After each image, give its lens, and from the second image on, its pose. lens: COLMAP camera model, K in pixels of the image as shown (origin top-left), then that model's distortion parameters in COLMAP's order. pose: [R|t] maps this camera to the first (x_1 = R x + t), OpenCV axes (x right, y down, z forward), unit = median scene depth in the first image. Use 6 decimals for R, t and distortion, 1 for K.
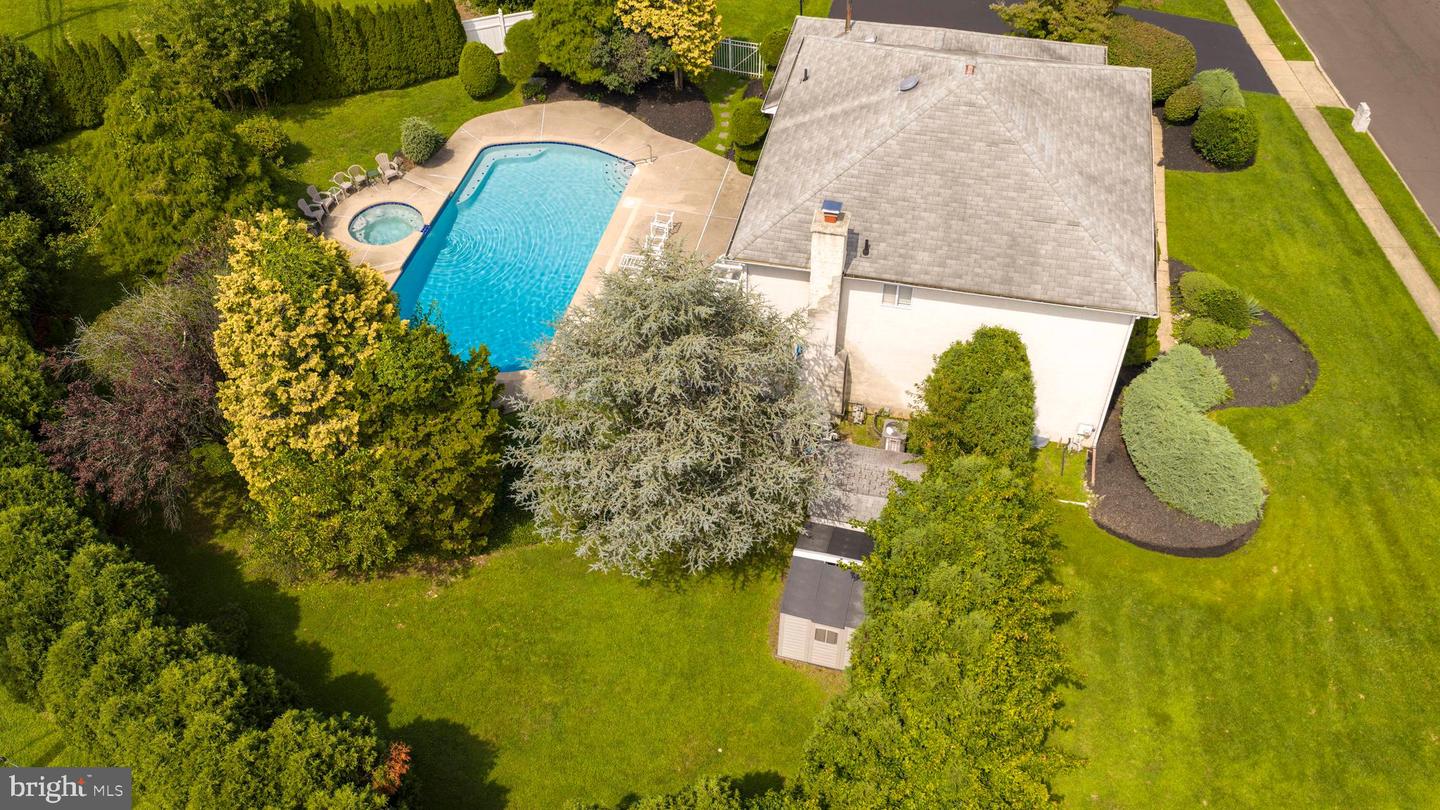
lens RADIAL K [[1165.5, 0, 784.3], [0, 1165.5, 326.1], [0, 0, 1]] dist [0.010099, -0.010432]
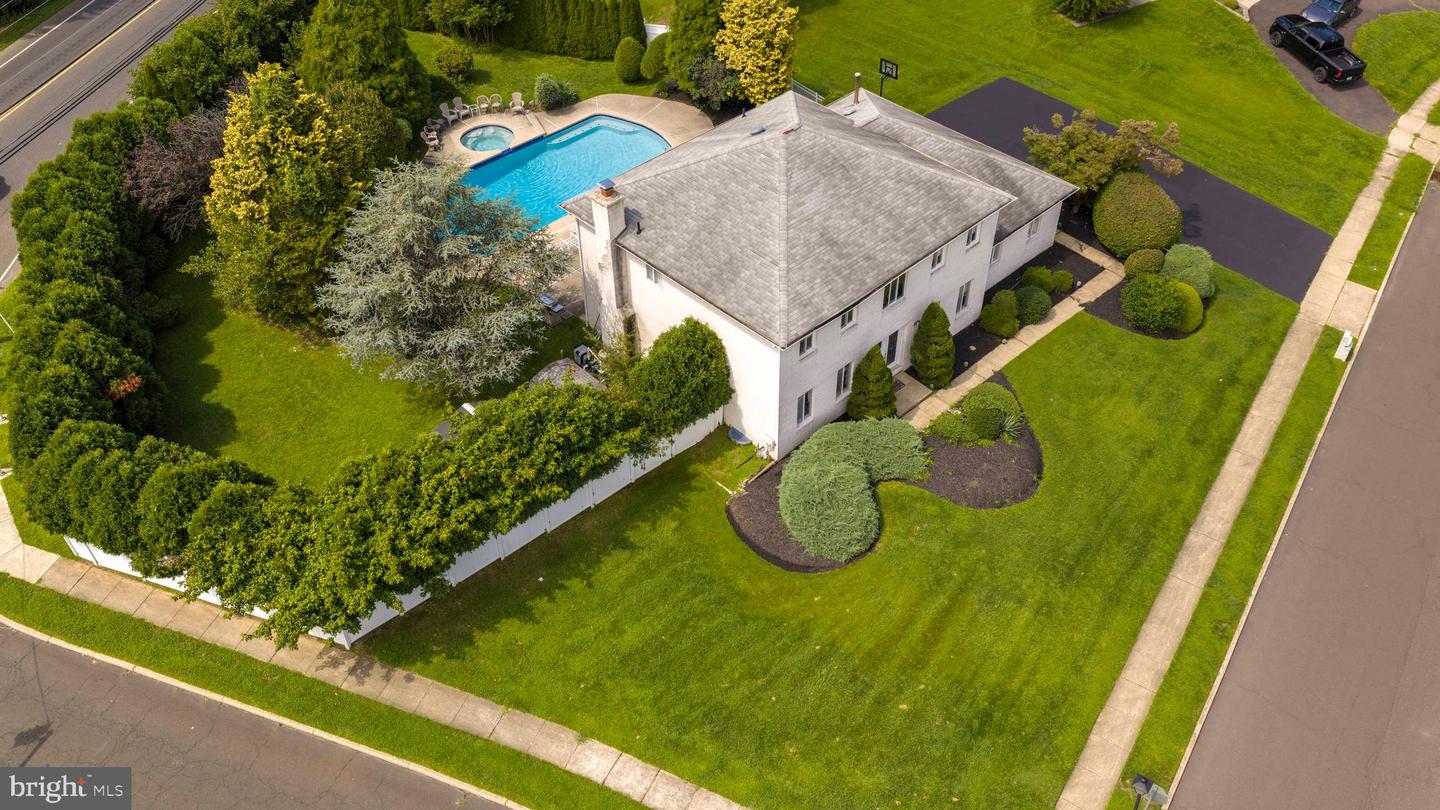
lens RADIAL K [[1165.5, 0, 784.3], [0, 1165.5, 326.1], [0, 0, 1]] dist [0.010099, -0.010432]
pose [[0.850807, 0.352225, -0.389956, 0.516873], [-0.378409, 0.925580, 0.010412, -0.028659], [0.364603, 0.138704, 0.920775, -0.080986]]
